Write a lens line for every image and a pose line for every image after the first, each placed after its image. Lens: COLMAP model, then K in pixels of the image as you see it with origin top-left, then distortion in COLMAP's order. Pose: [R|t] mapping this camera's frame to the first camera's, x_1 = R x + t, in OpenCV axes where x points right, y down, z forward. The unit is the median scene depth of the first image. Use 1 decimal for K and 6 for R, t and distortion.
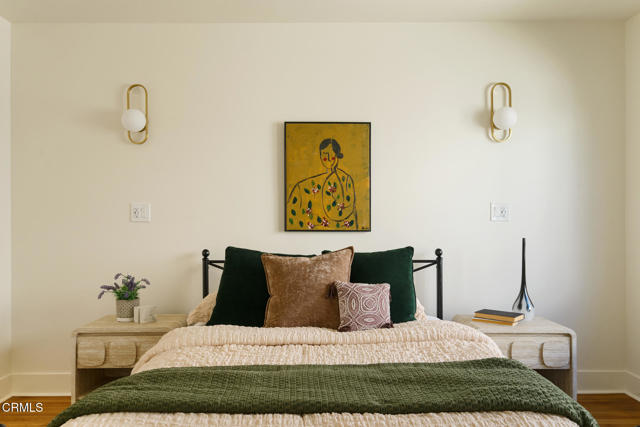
lens RADIAL K [[500.3, 0, 320.2], [0, 500.3, 216.5], [0, 0, 1]] dist [0.001811, -0.006058]
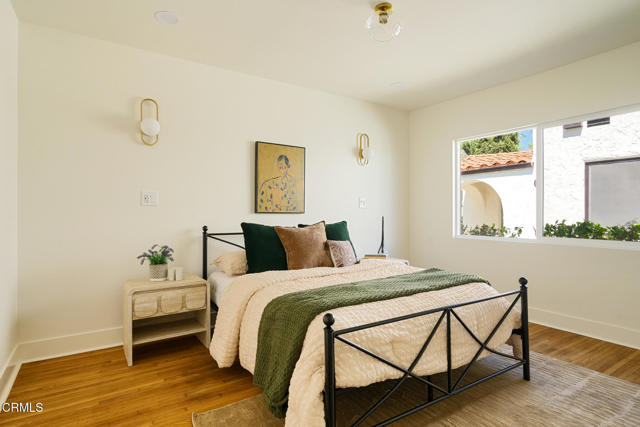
lens RADIAL K [[347.5, 0, 320.0], [0, 347.5, 211.1], [0, 0, 1]] dist [-0.006251, -0.000710]
pose [[0.832317, 0.006682, 0.554259, -0.496710], [-0.006843, 0.999975, -0.001780, 0.024229], [-0.554257, -0.002311, 0.832342, 0.013452]]
